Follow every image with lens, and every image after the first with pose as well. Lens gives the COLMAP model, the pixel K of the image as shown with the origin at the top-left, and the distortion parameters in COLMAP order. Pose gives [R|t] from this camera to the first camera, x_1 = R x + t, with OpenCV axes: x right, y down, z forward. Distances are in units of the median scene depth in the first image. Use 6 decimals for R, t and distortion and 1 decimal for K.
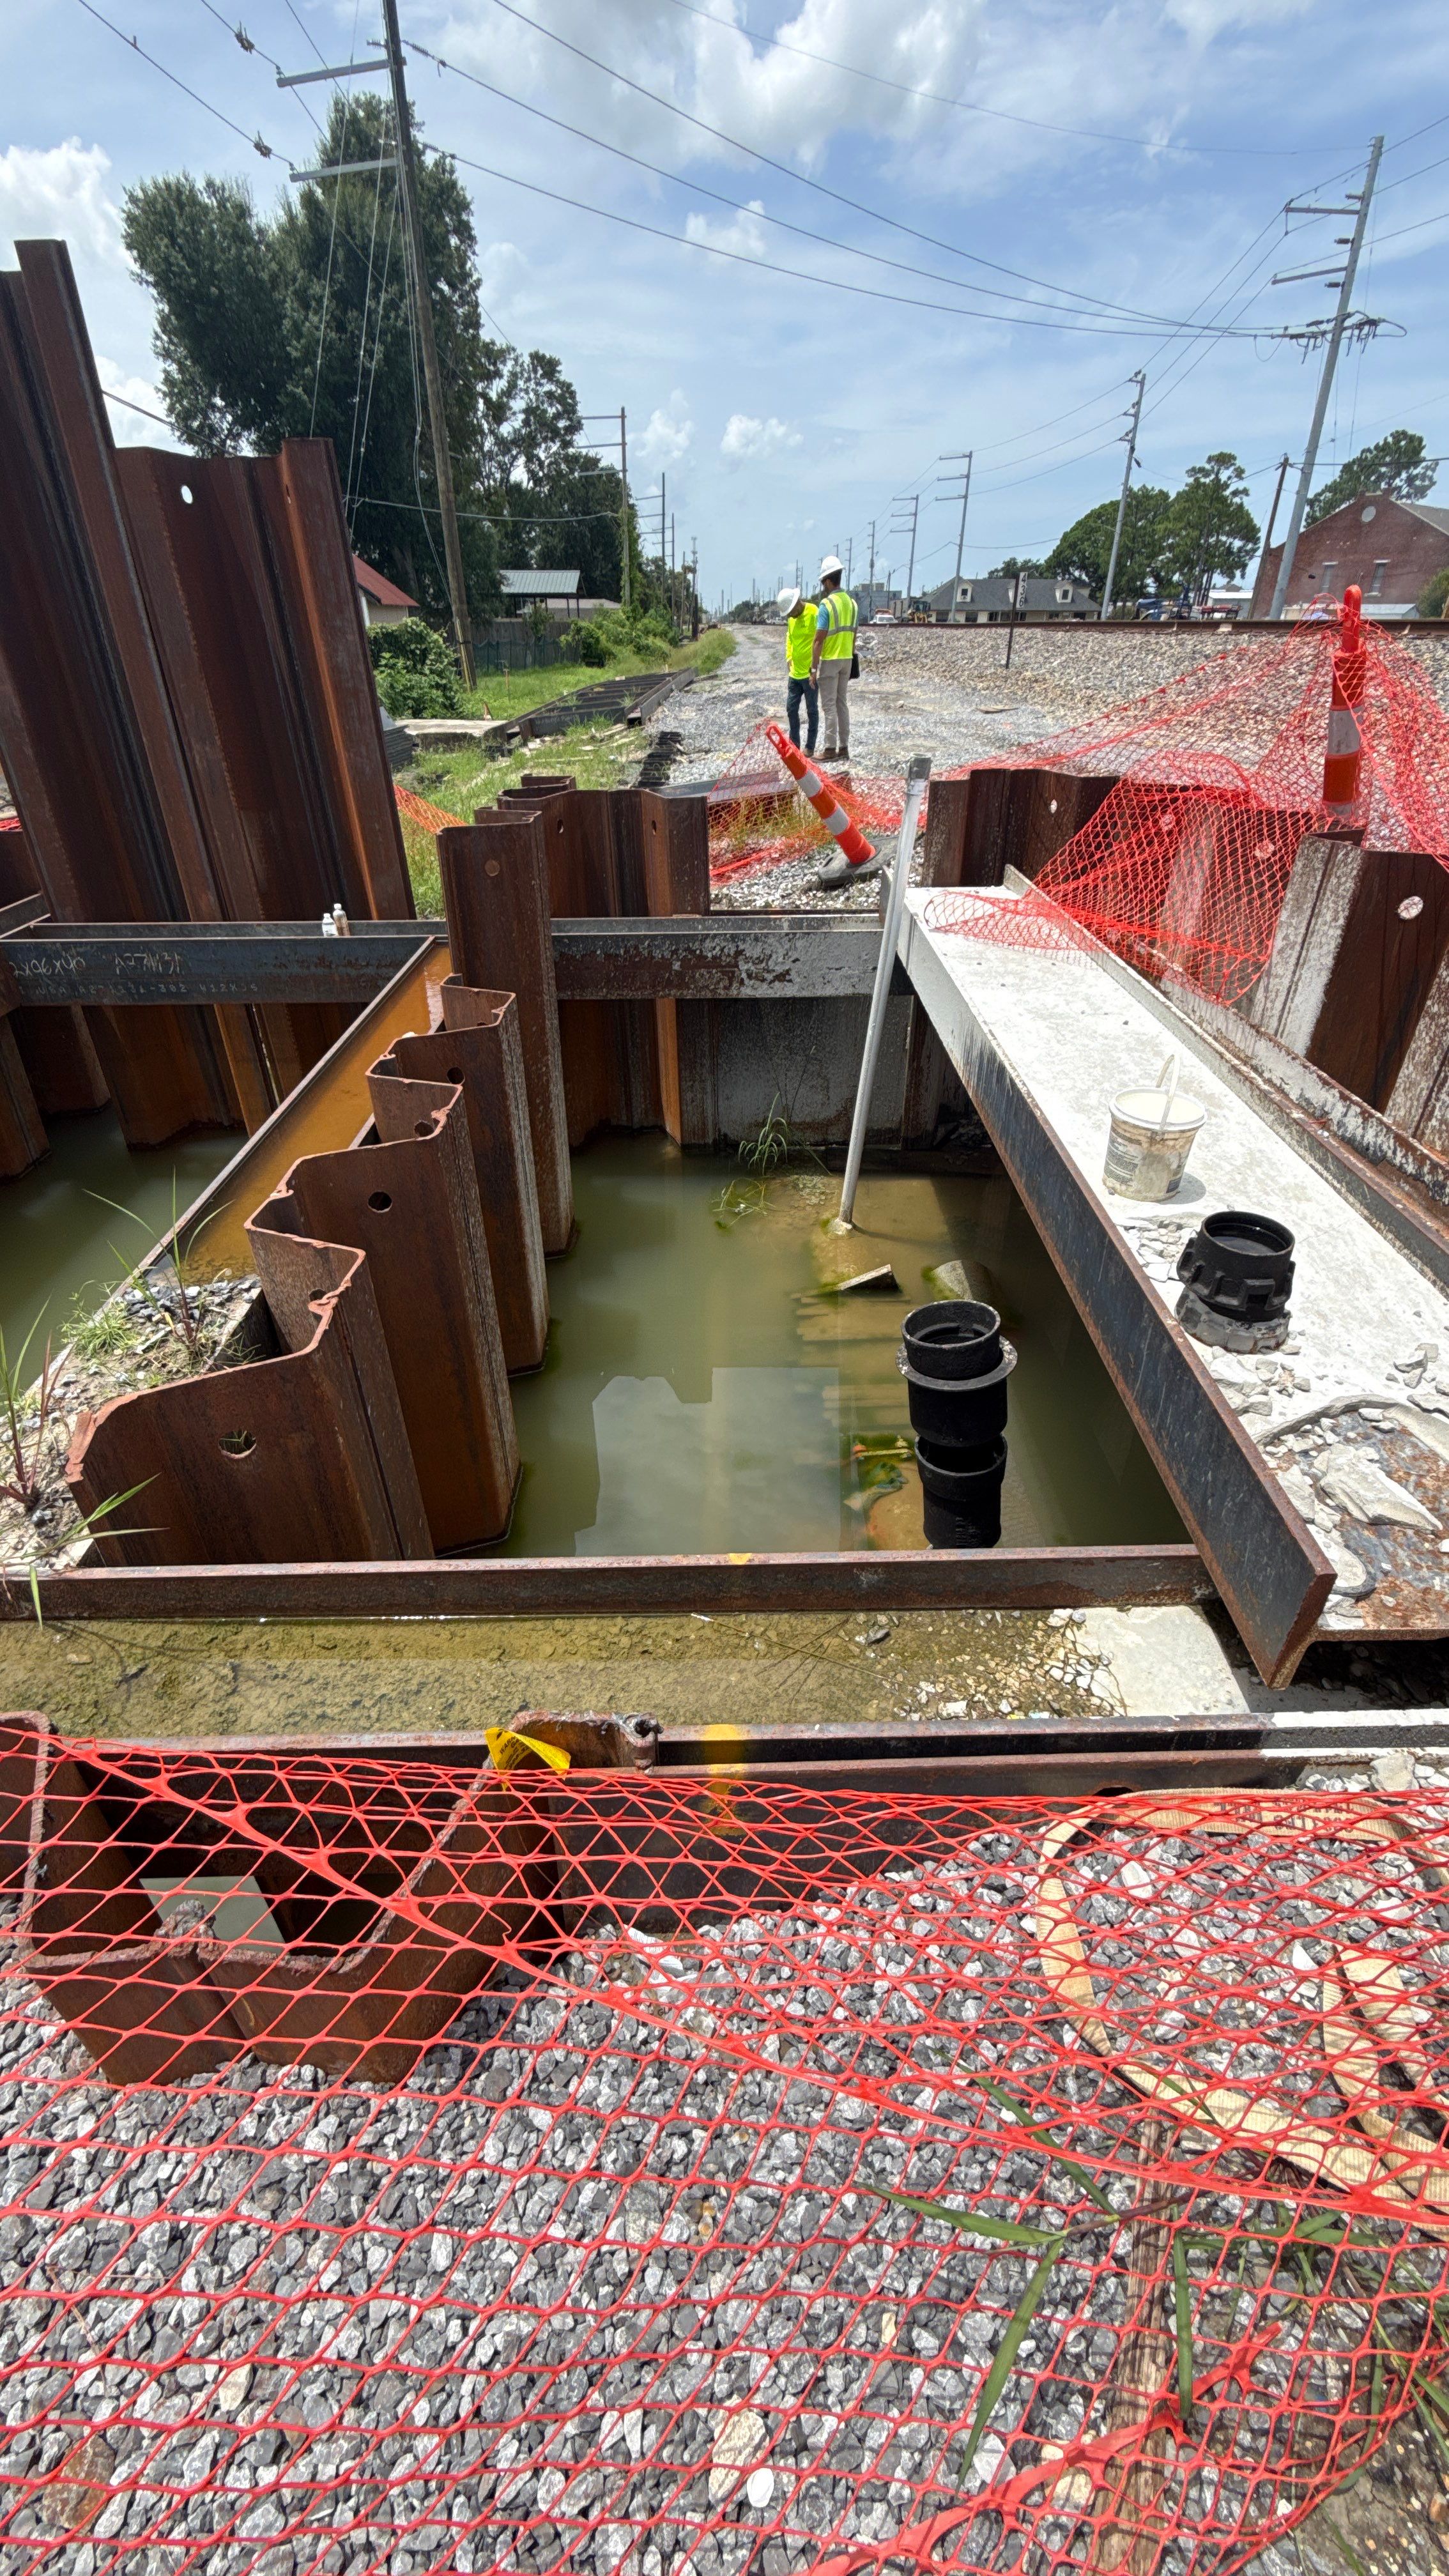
lens RADIAL K [[1024.9, 0, 720.9], [0, 1024.9, 1283.5], [0, 0, 1]] dist [-0.000768, 0.000546]
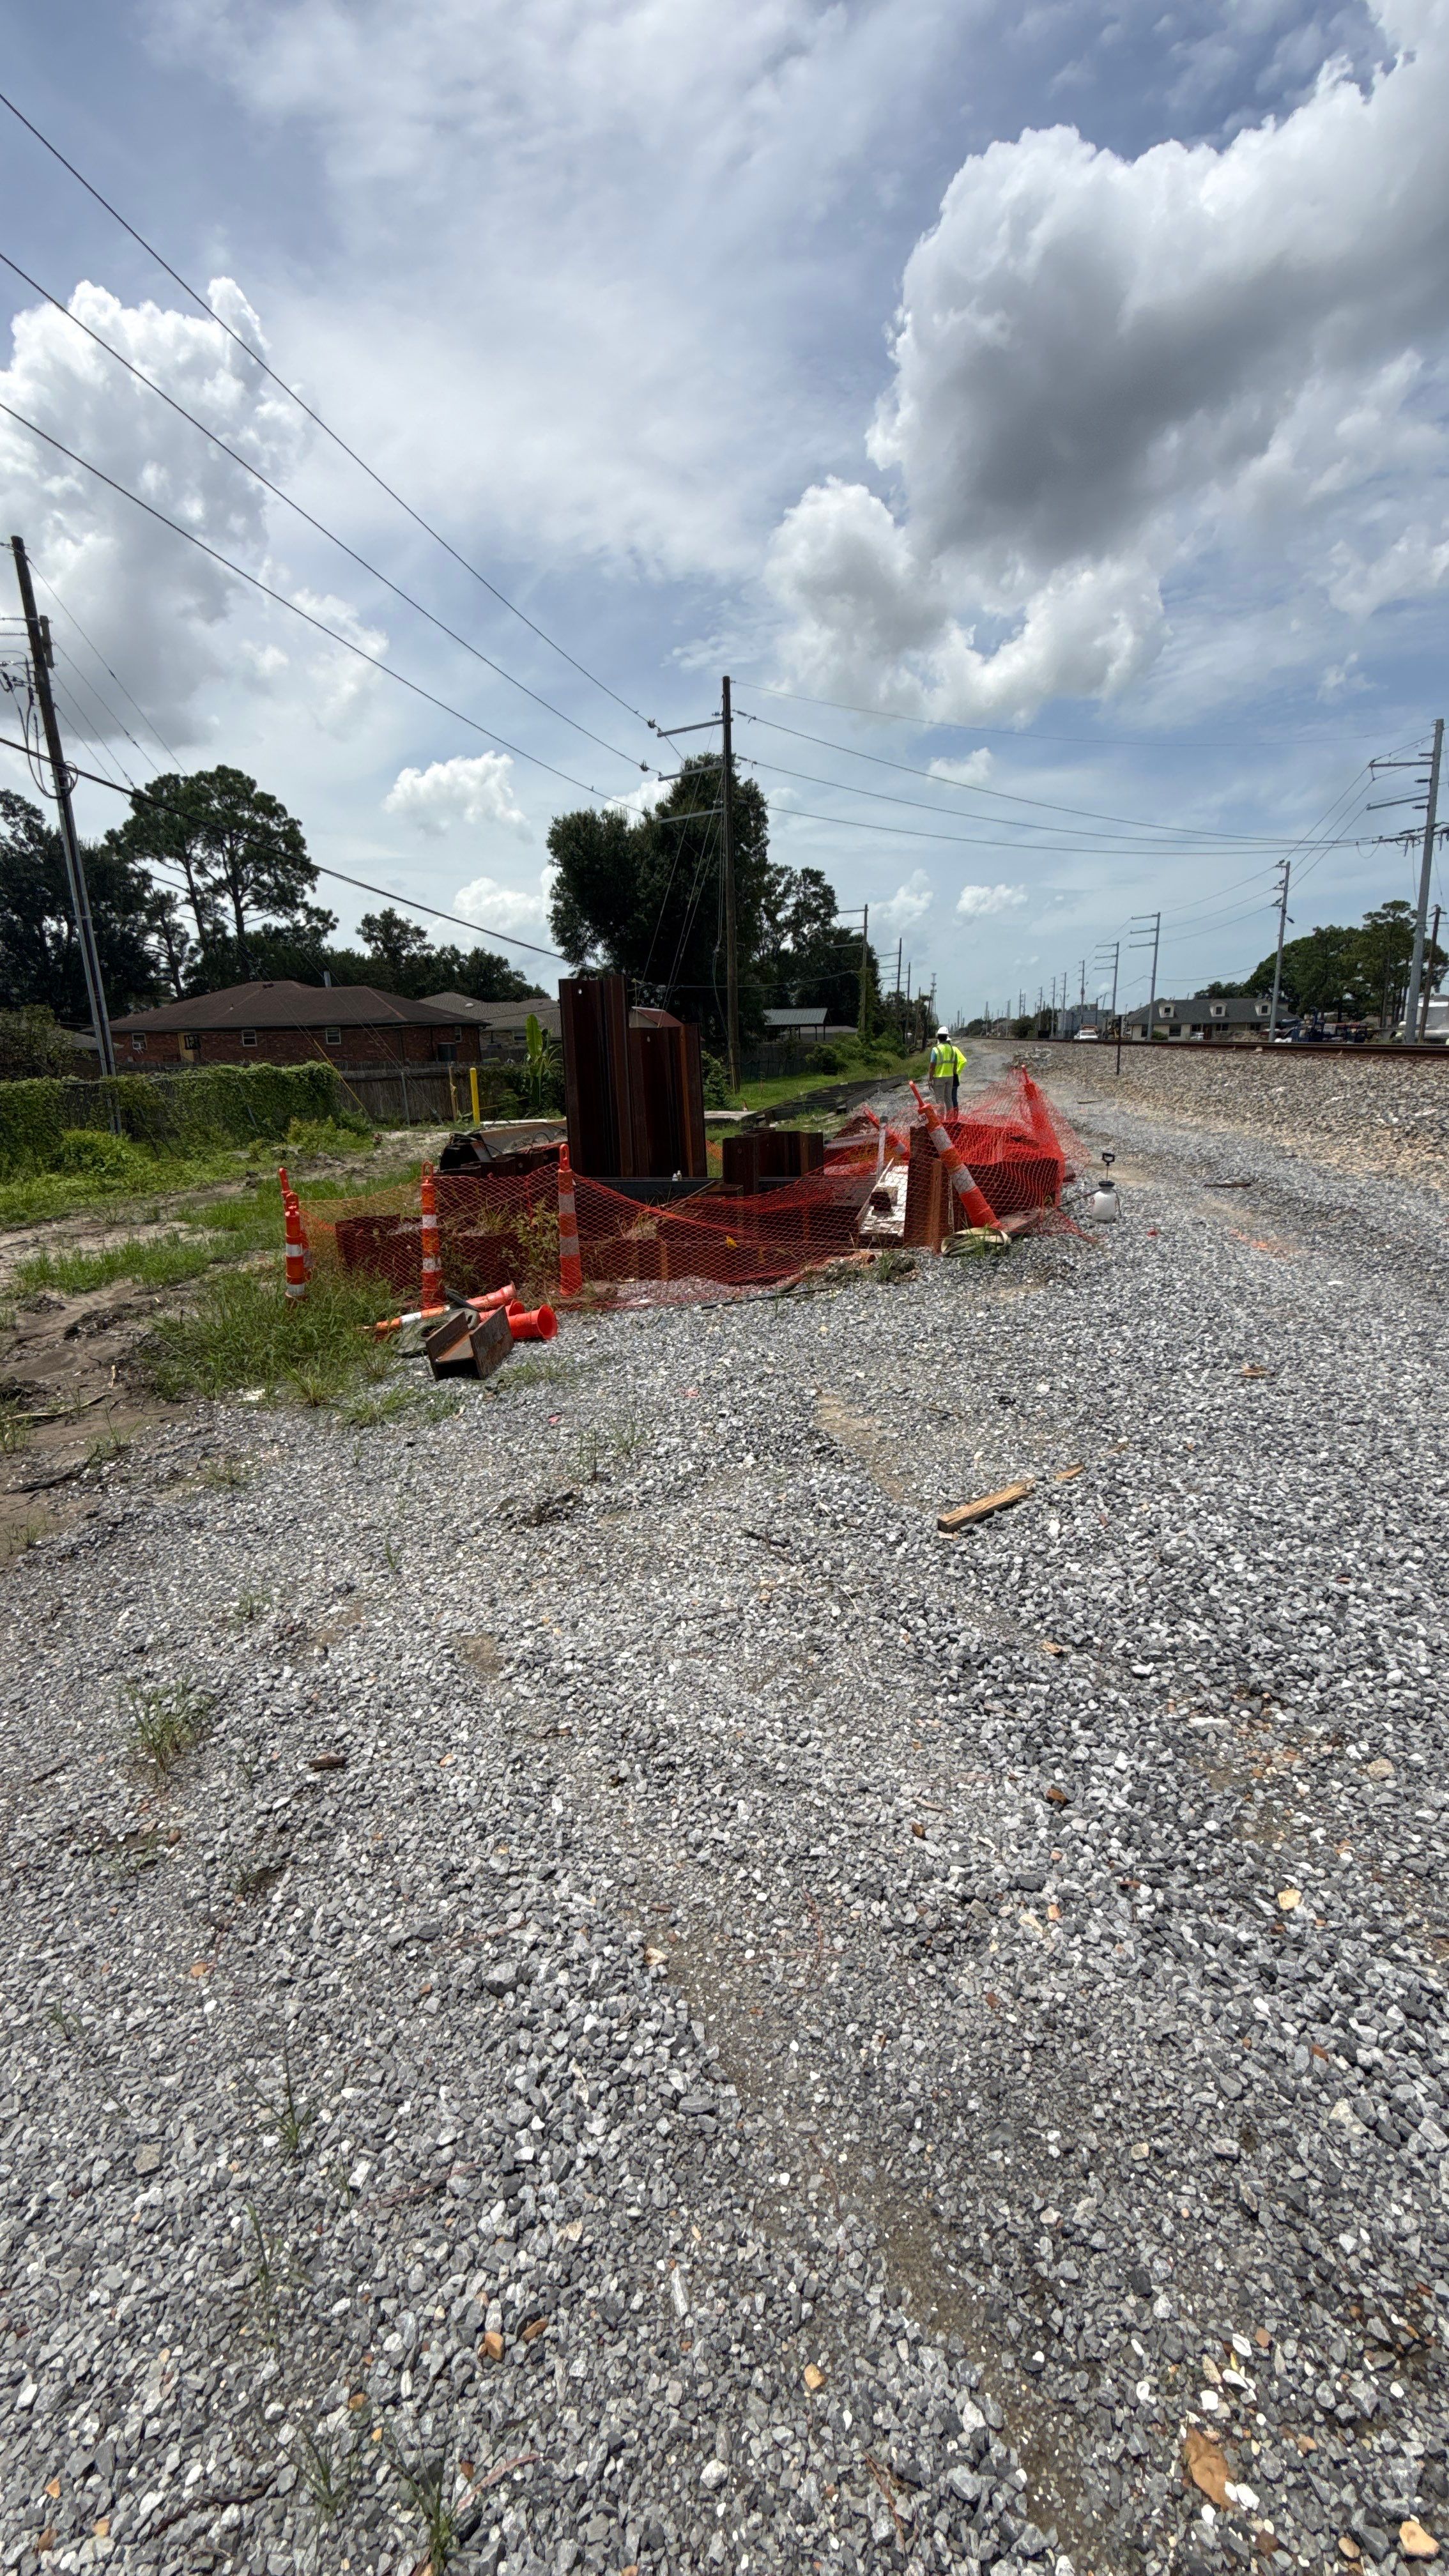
lens RADIAL K [[1024.9, 0, 728.5], [0, 1024.9, 1291.4], [0, 0, 1]] dist [-0.000768, 0.000546]
pose [[0.977361, 0.028111, -0.209702, 0.019115], [-0.094694, 0.944444, -0.314734, 0.050051], [0.189204, 0.327467, 0.925725, -0.088596]]
